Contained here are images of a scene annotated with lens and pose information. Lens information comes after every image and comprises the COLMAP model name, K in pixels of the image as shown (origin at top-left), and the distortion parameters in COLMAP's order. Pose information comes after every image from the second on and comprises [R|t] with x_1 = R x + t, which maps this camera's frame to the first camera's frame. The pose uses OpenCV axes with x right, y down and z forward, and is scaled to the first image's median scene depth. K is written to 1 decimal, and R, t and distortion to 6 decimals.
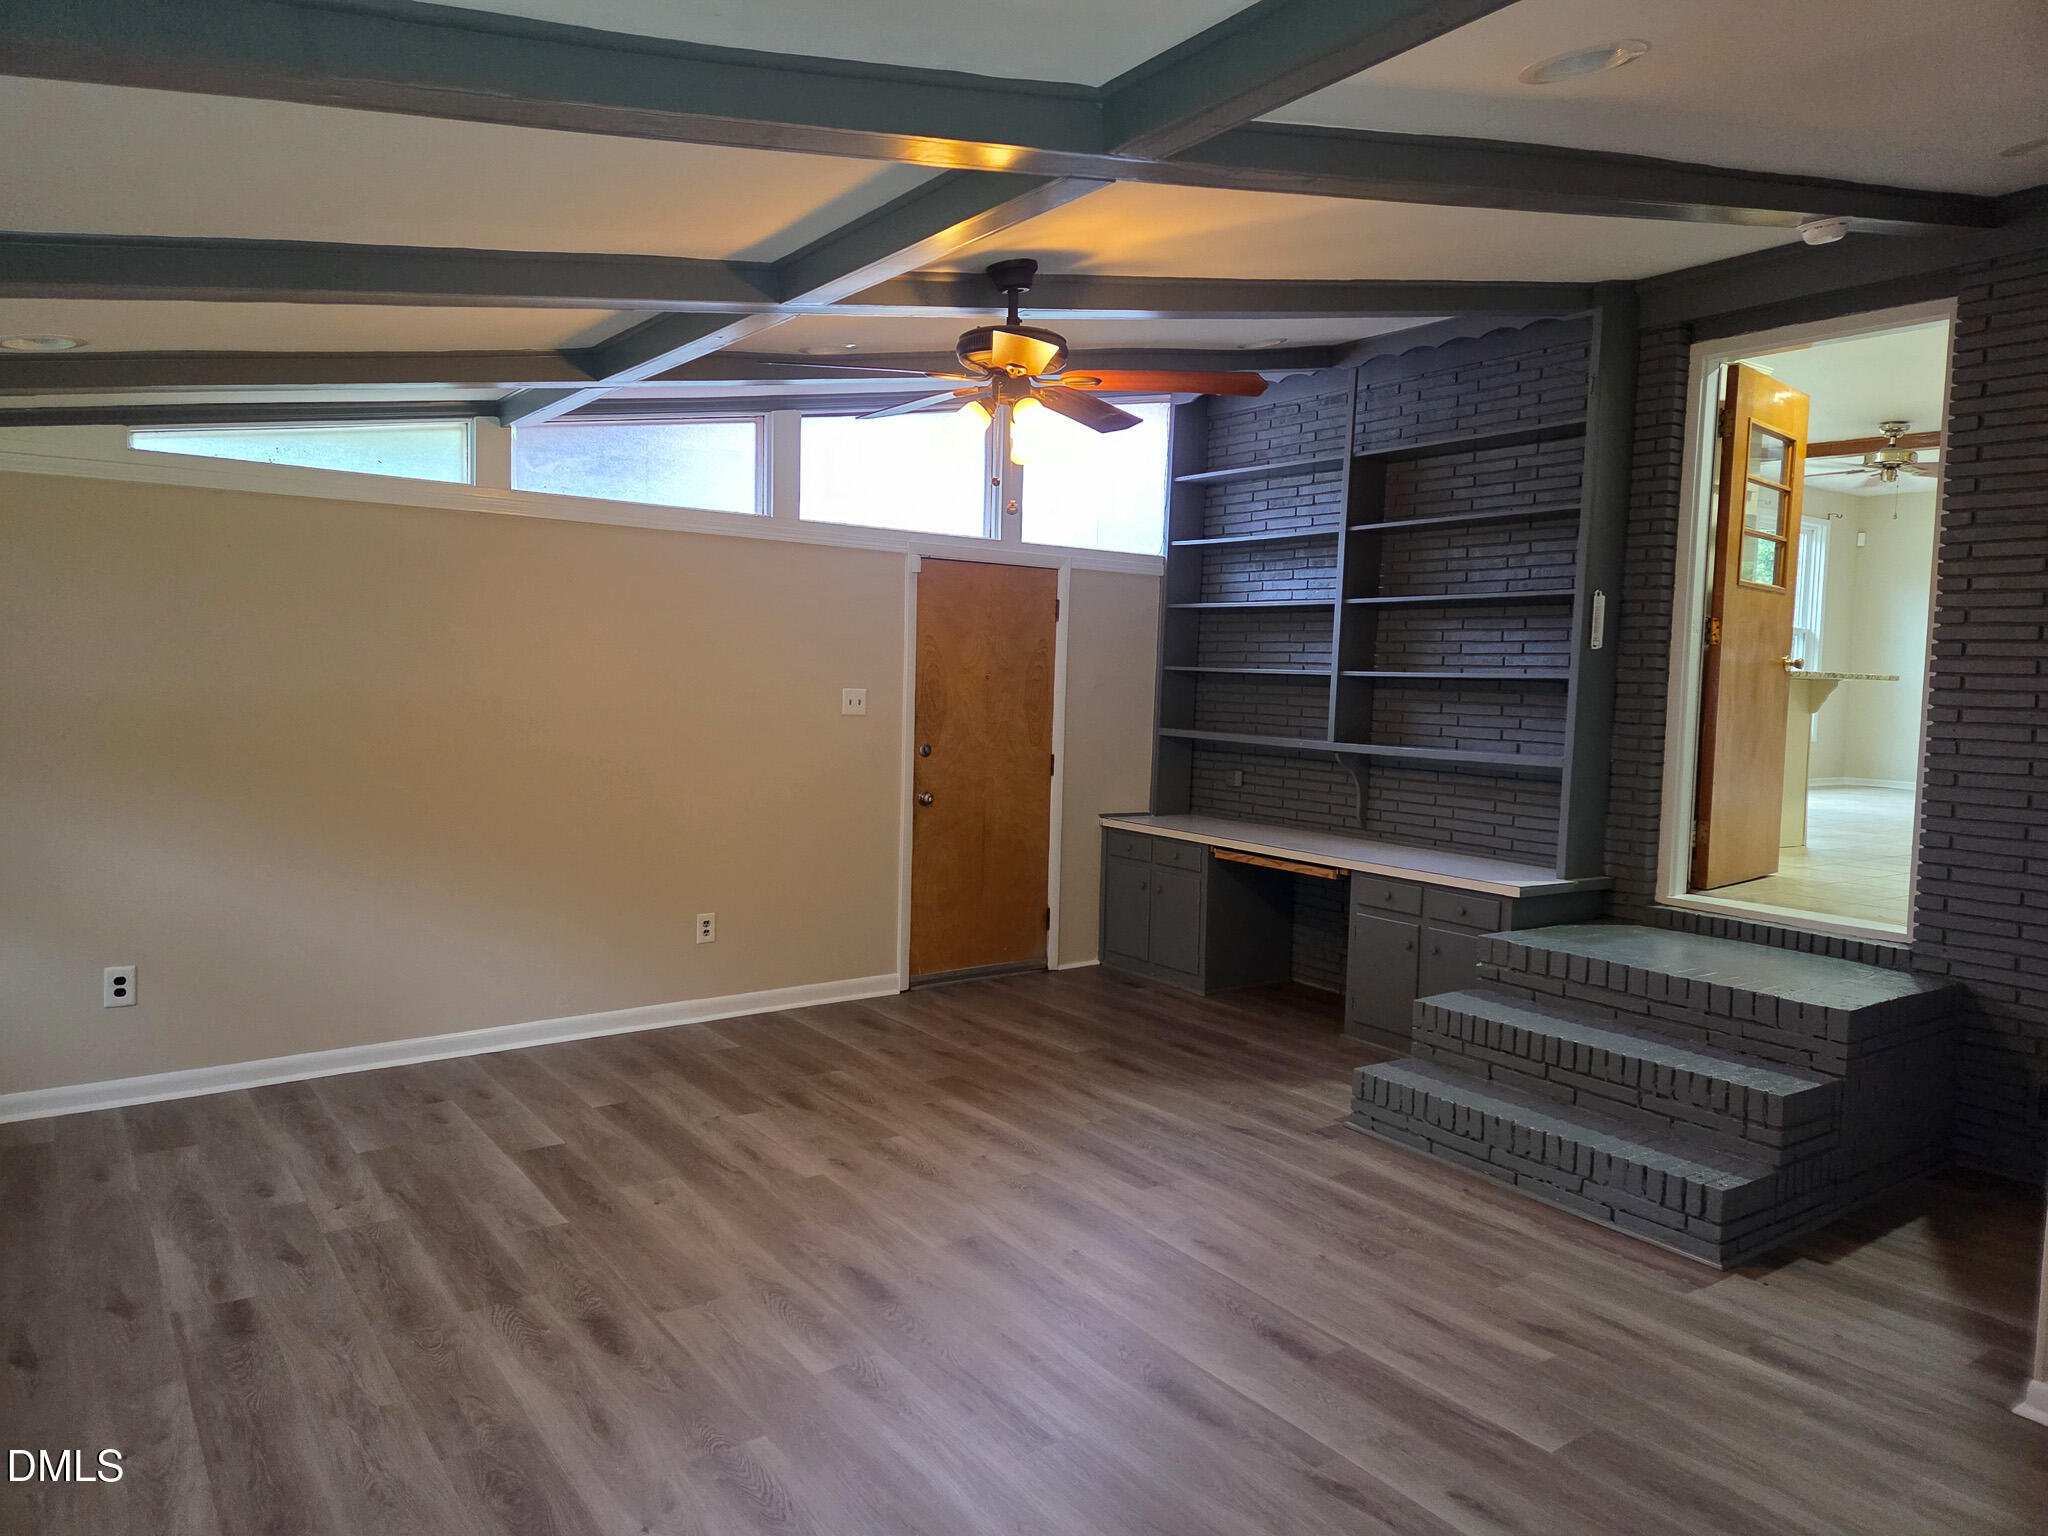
lens RADIAL K [[1353.9, 0, 1020.4], [0, 1353.9, 759.7], [0, 0, 1]] dist [0.070148, -0.050963]
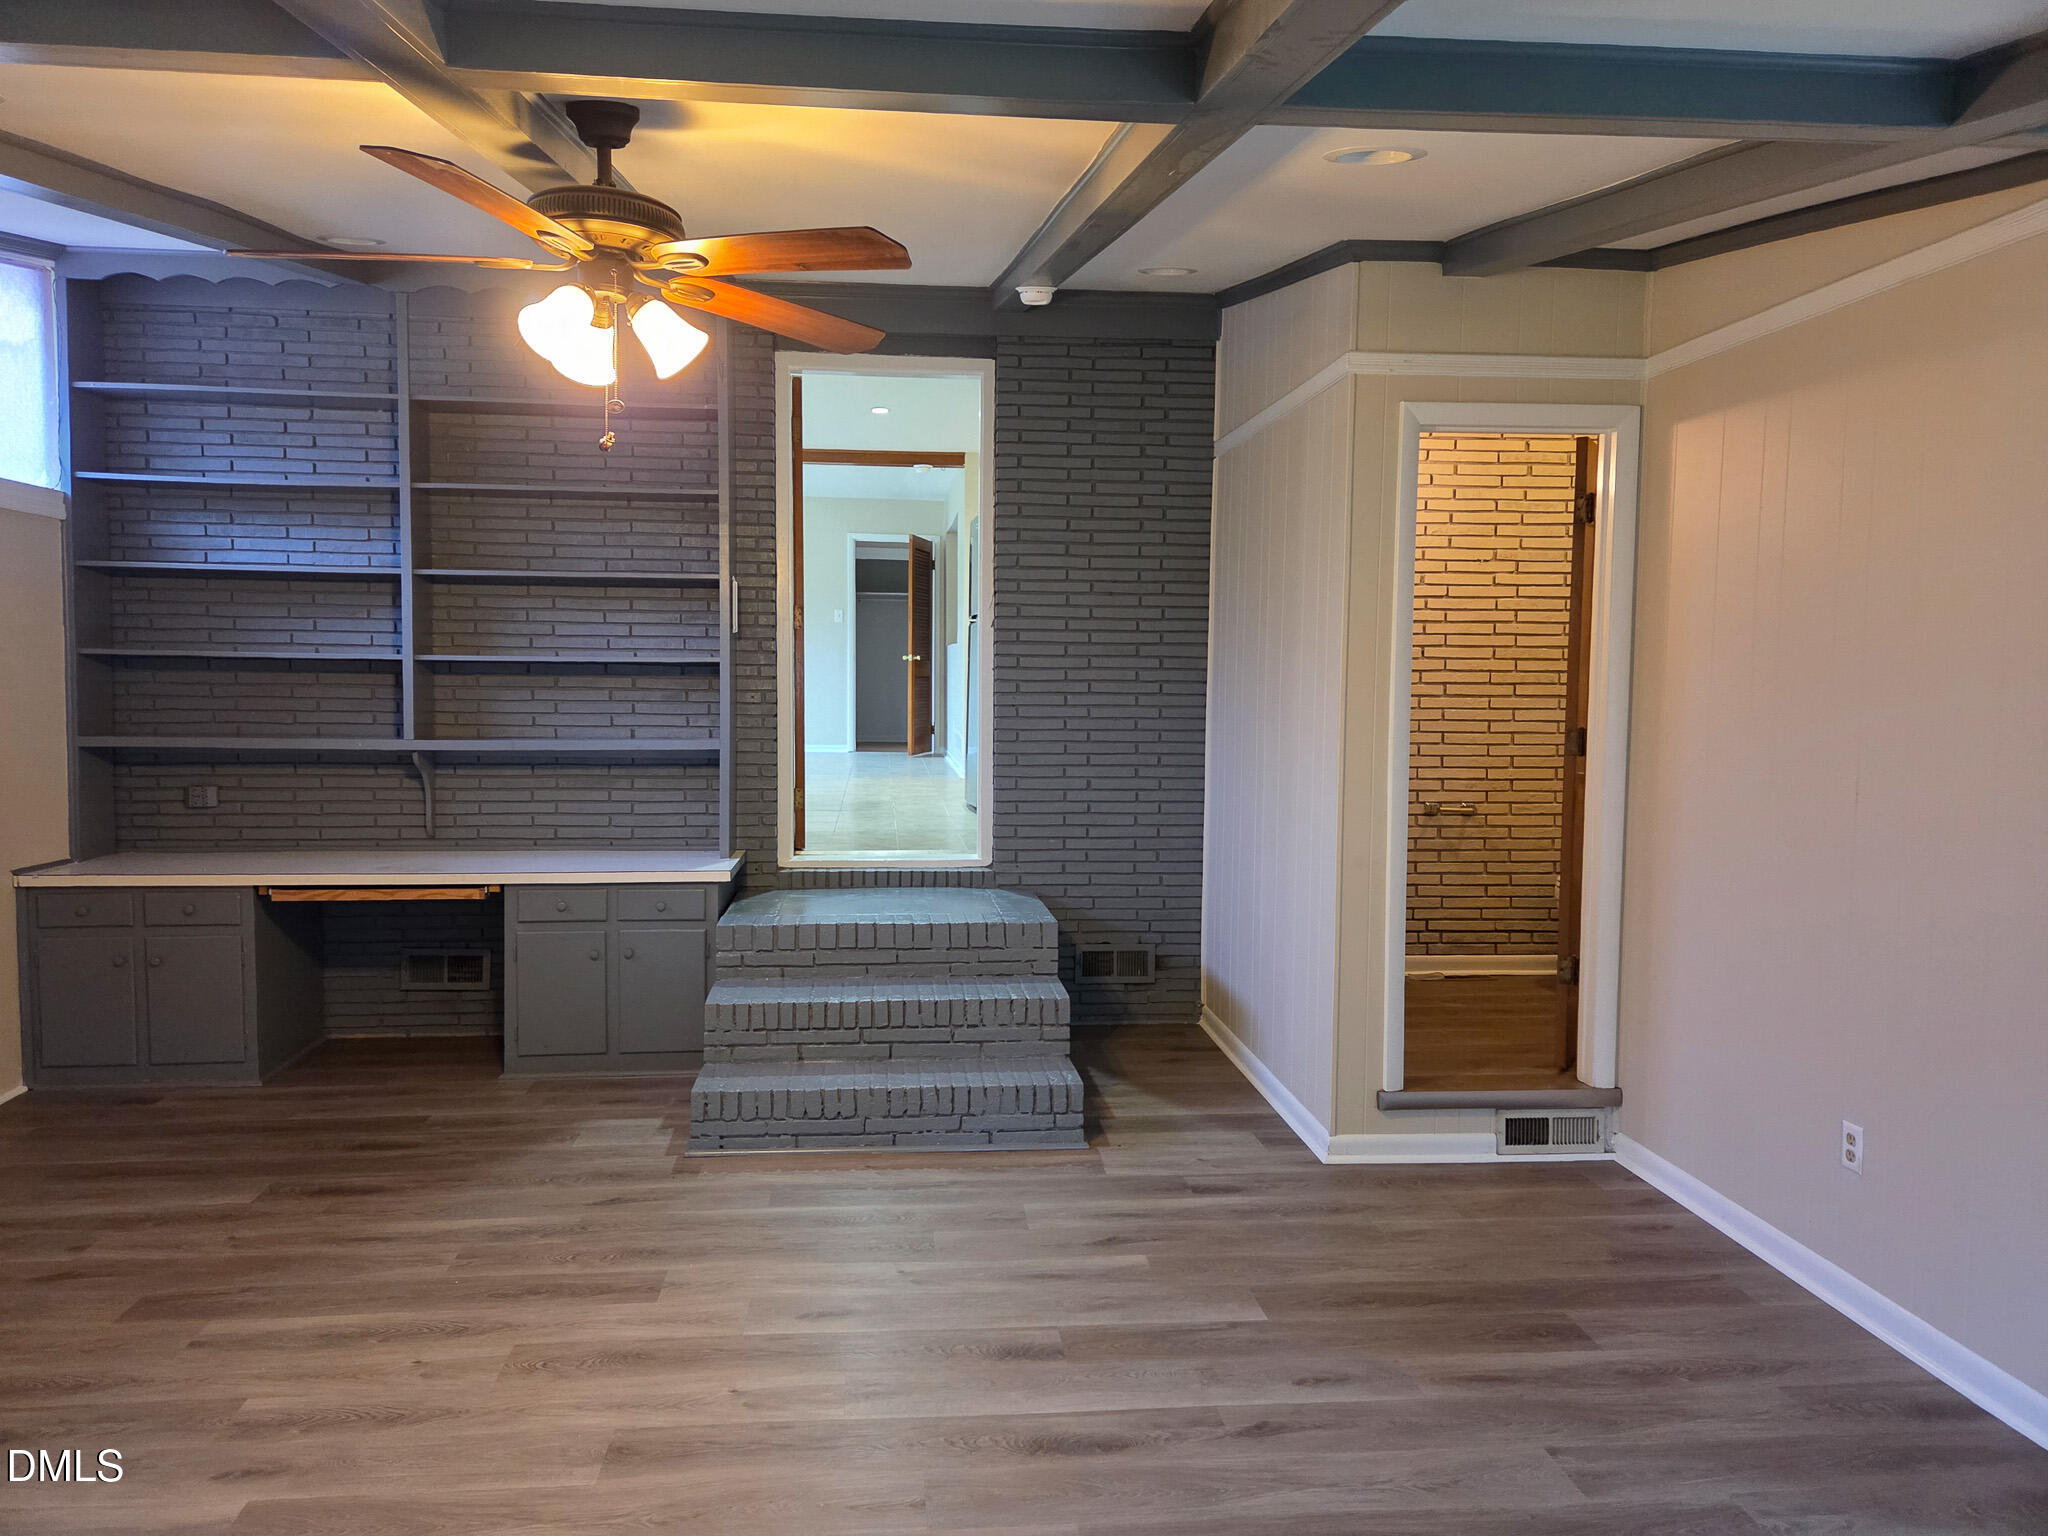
lens RADIAL K [[1353.9, 0, 1018.3], [0, 1353.9, 759.2], [0, 0, 1]] dist [0.070148, -0.050963]
pose [[0.511866, -0.079350, 0.855393, -0.380944], [0.061153, 0.996565, 0.055853, -0.031850], [-0.856886, 0.023721, 0.514960, 0.307996]]
